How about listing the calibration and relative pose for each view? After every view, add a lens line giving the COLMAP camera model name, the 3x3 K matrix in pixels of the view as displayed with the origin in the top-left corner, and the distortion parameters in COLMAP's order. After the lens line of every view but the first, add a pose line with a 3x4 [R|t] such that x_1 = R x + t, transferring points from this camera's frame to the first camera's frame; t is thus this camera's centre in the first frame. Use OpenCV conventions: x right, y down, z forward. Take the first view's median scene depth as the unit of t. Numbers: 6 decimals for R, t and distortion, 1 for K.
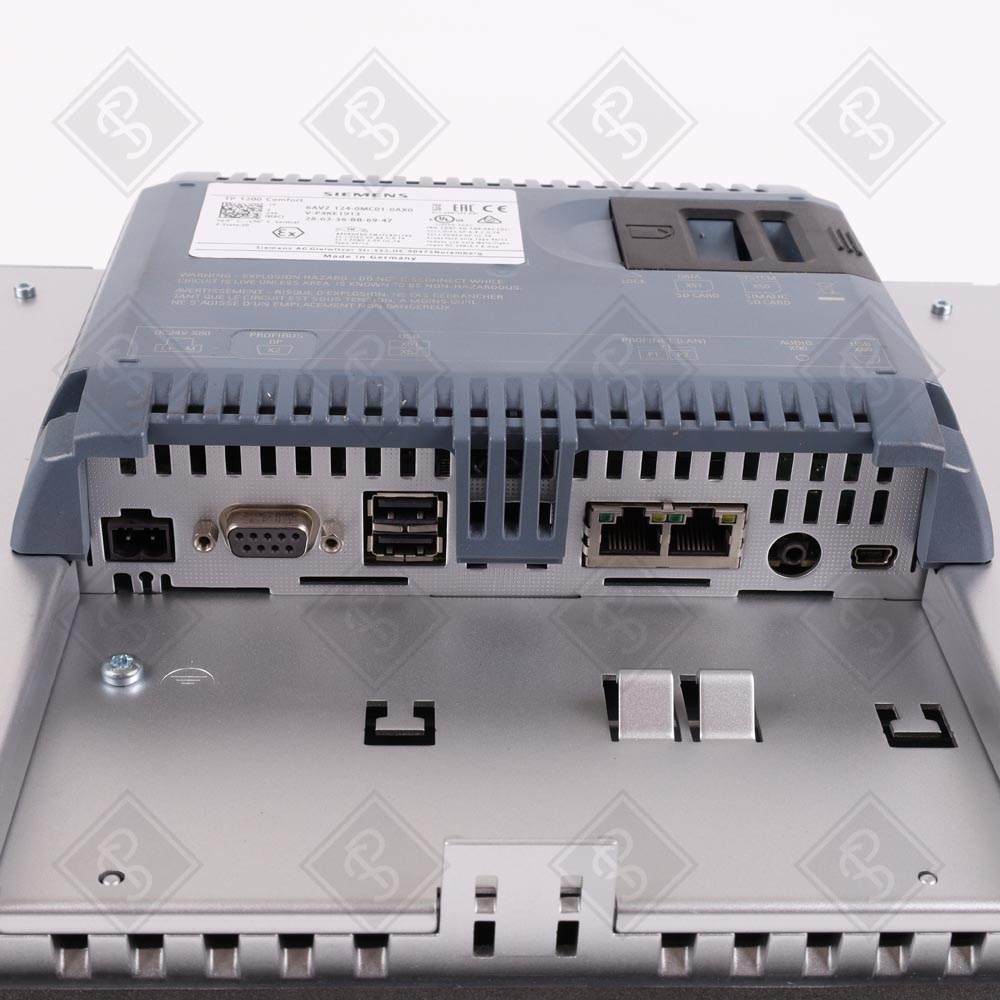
lens RADIAL K [[1689.6, 0, 500.0], [0, 1689.6, 500.0], [0, 0, 1]] dist [0.001178, 0.107326]
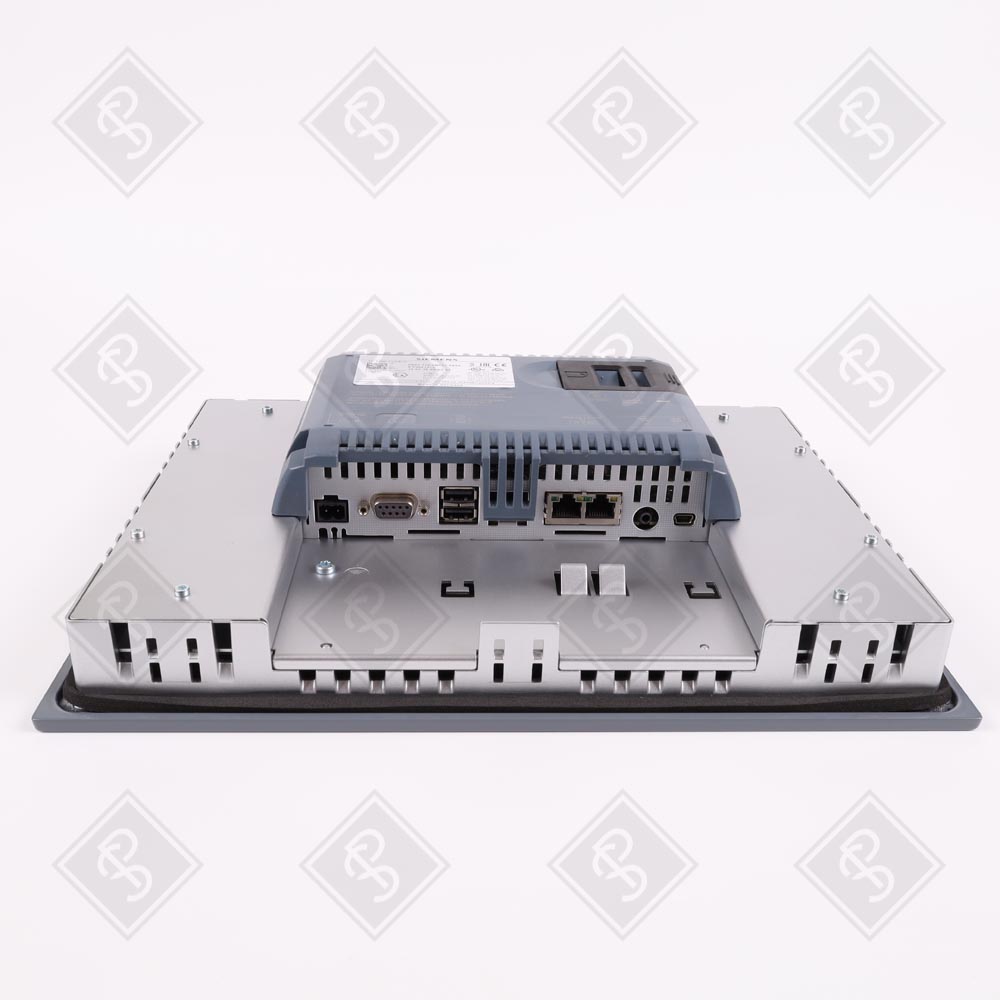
lens RADIAL K [[1037.0, 0, 500.0], [0, 1037.0, 500.0], [0, 0, 1]] dist [0.001145, -0.000598]
pose [[0.999973, -0.007020, -0.001947, -0.002649], [0.006782, 0.994643, -0.103146, 0.144678], [0.002661, 0.103130, 0.994664, -0.279562]]
